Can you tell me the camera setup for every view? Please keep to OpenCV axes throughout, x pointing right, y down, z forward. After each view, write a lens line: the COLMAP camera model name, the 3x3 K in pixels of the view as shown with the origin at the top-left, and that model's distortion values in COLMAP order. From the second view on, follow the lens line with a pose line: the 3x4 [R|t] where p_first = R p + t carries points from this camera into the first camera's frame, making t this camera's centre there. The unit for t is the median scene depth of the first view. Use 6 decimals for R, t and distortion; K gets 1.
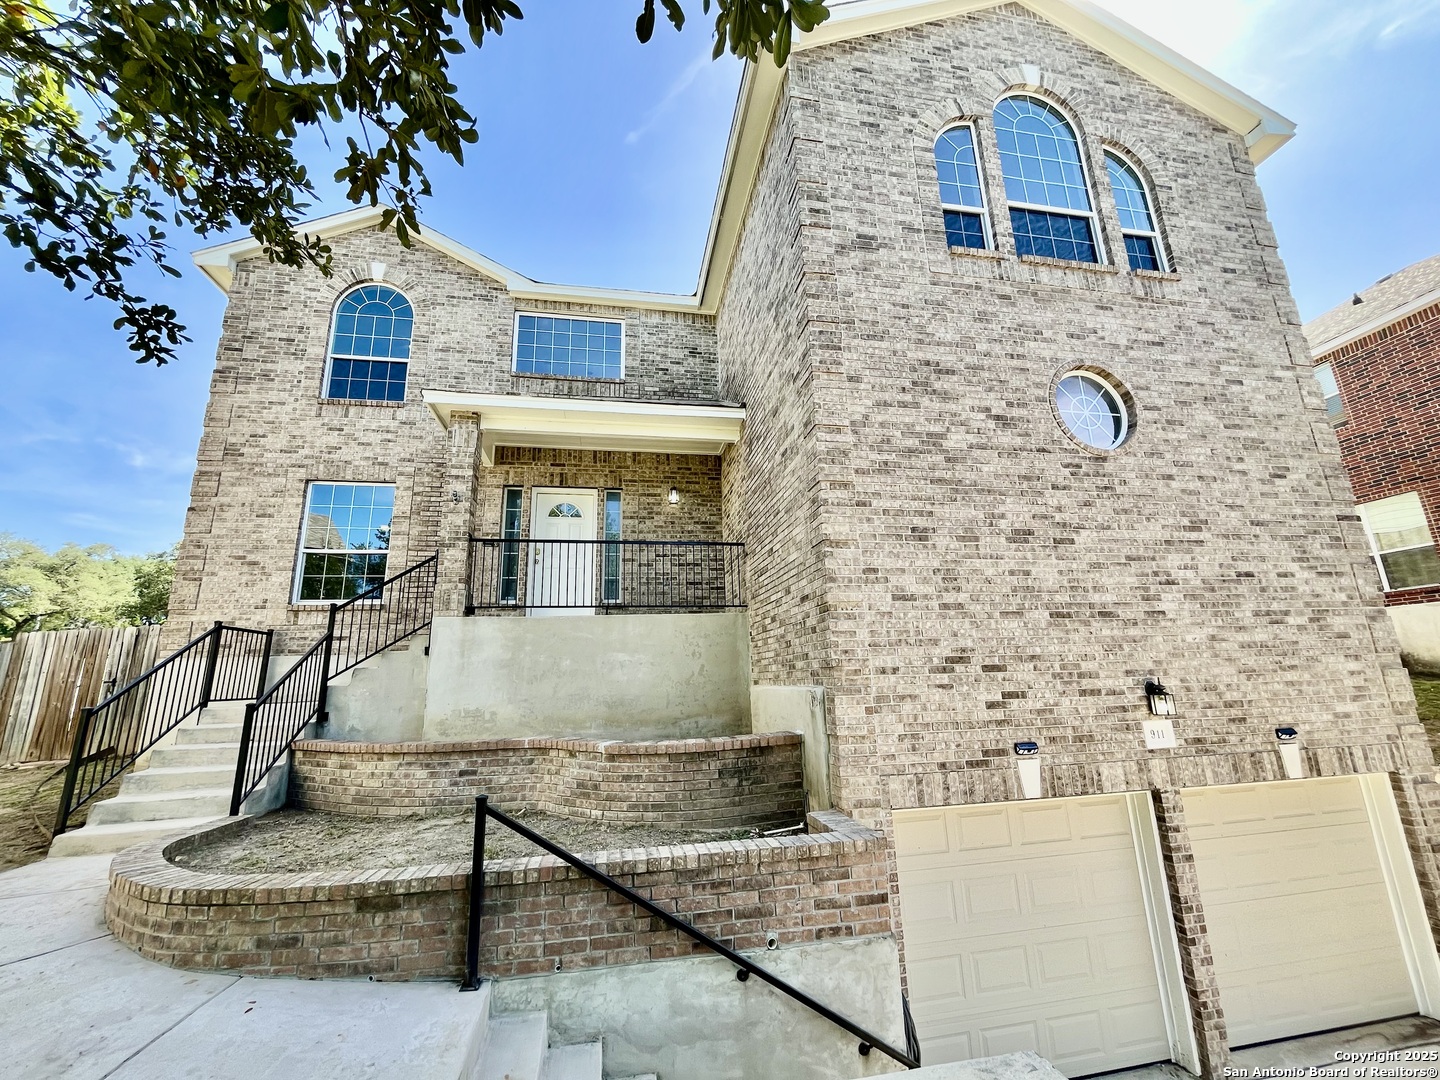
lens RADIAL K [[580.6, 0, 721.2], [0, 580.6, 538.5], [0, 0, 1]] dist [-0.002954, 0.000454]
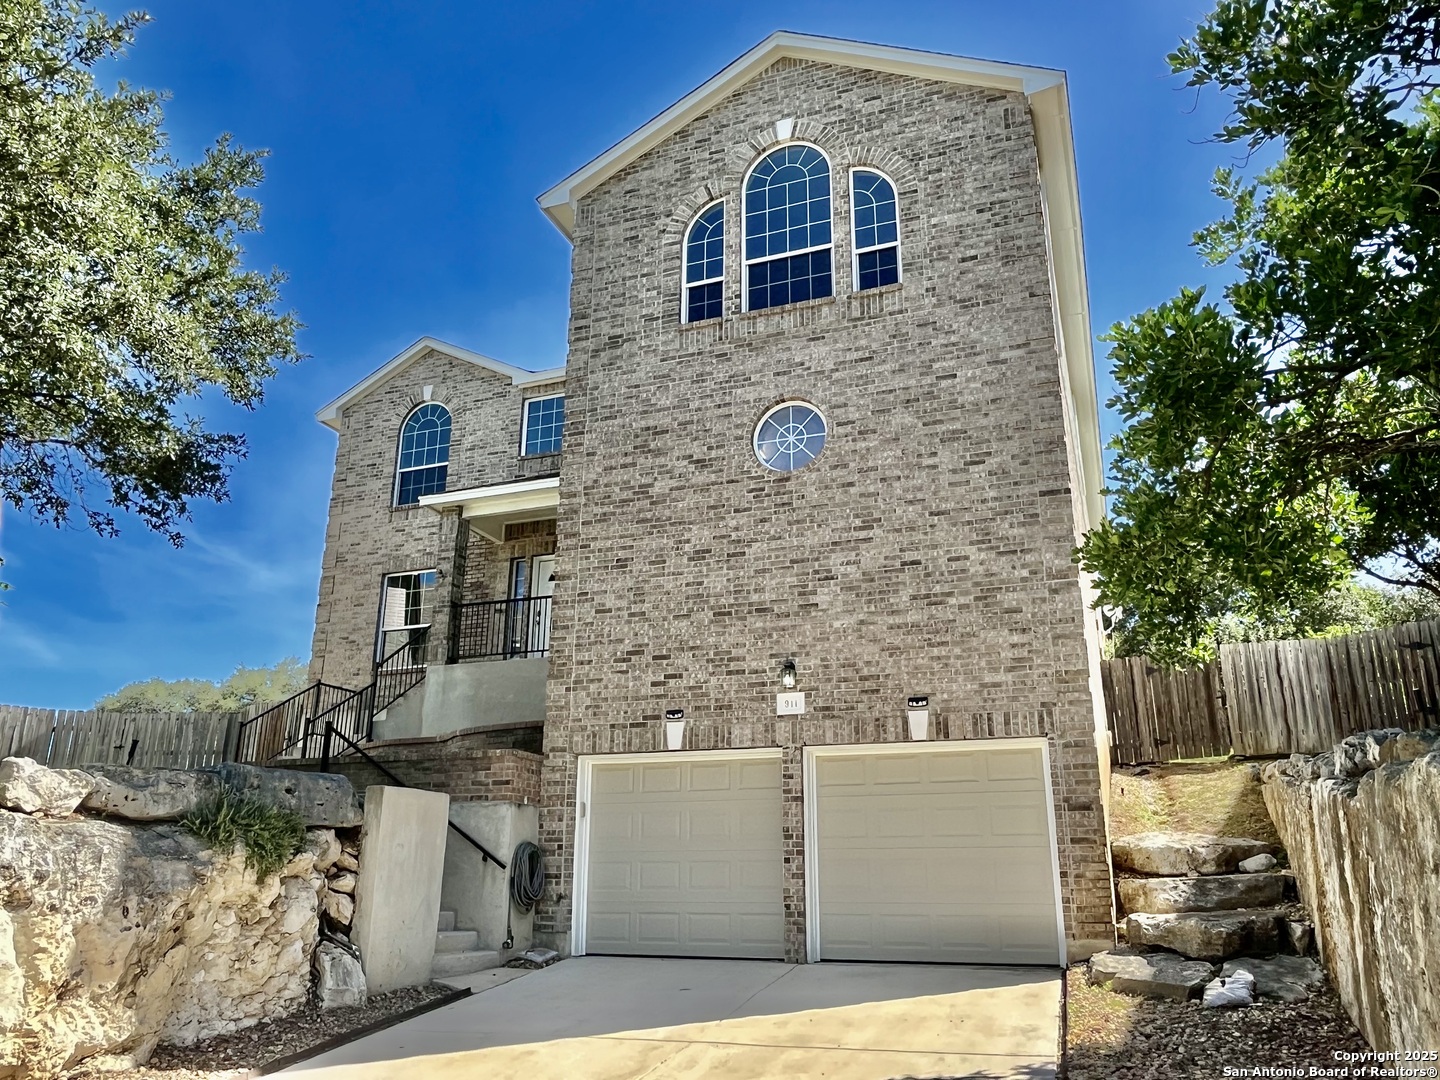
lens RADIAL K [[1054.1, 0, 721.5], [0, 1054.1, 543.2], [0, 0, 1]] dist [0.004541, 0.001904]
pose [[0.852741, -0.129066, -0.506137, 1.634513], [0.091668, 0.990931, -0.098246, 0.190032], [0.514227, 0.037382, 0.856839, -0.894057]]
